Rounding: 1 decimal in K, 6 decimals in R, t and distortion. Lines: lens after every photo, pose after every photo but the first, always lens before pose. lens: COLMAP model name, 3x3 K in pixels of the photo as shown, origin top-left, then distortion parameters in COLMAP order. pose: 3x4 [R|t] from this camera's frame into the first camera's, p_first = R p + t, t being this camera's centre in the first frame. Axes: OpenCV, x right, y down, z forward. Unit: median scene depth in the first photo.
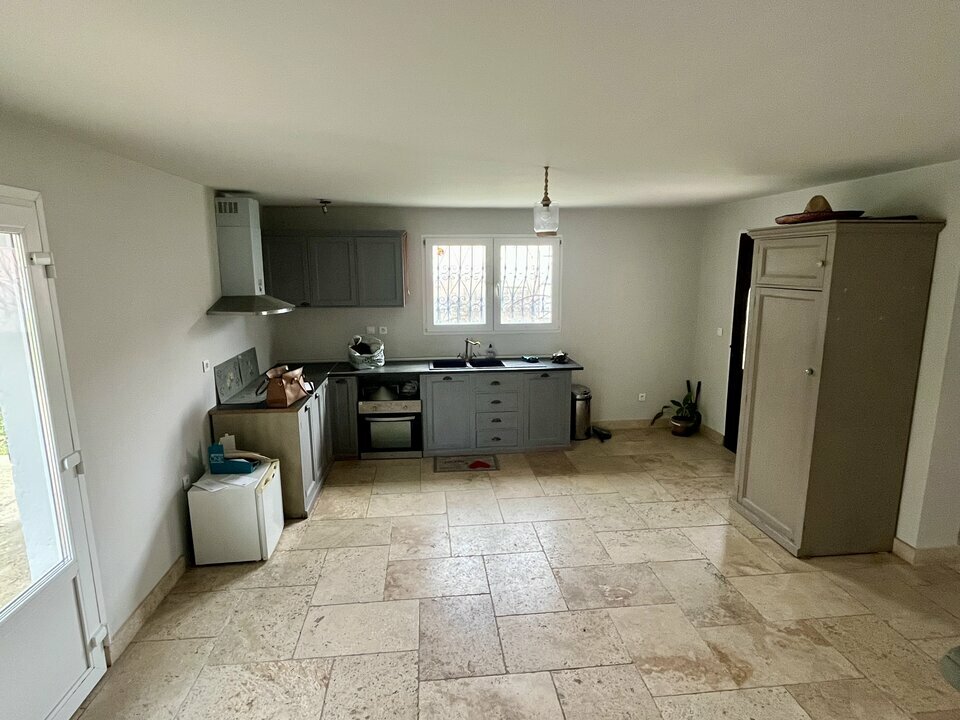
lens RADIAL K [[530.1, 0, 477.8], [0, 530.1, 361.1], [0, 0, 1]] dist [-0.002223, 0.001304]
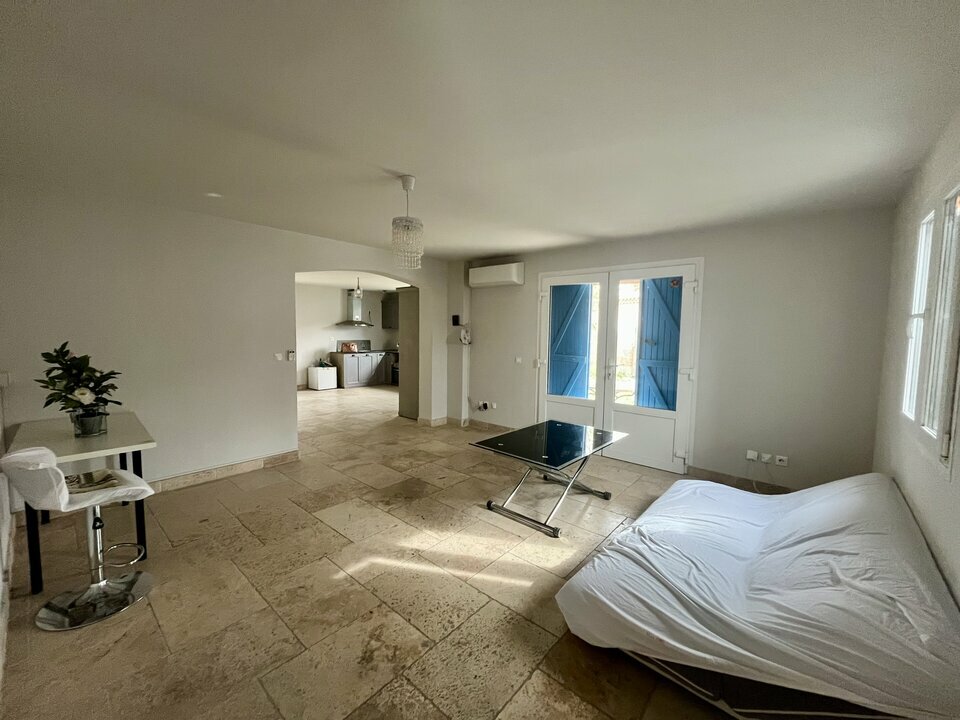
lens RADIAL K [[386.4, 0, 479.4], [0, 386.4, 363.5], [0, 0, 1]] dist [-0.000845, -0.000811]
pose [[0.694209, 0.079238, -0.715399, 1.898305], [-0.153362, 0.987382, -0.039457, 0.114128], [0.703246, 0.137107, 0.697601, -0.071882]]
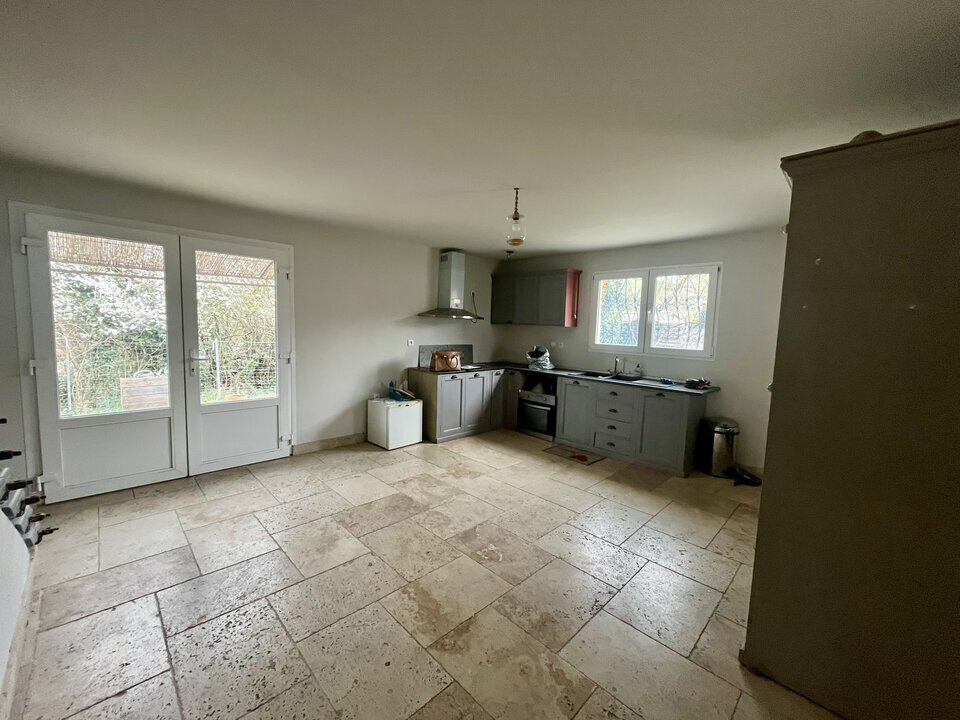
lens RADIAL K [[386.4, 0, 477.6], [0, 386.4, 364.0], [0, 0, 1]] dist [-0.000845, -0.000811]
pose [[0.624613, 0.103277, -0.774075, 0.631018], [-0.176722, 0.984196, -0.011288, 0.051621], [0.760676, 0.143846, 0.632993, 0.322780]]
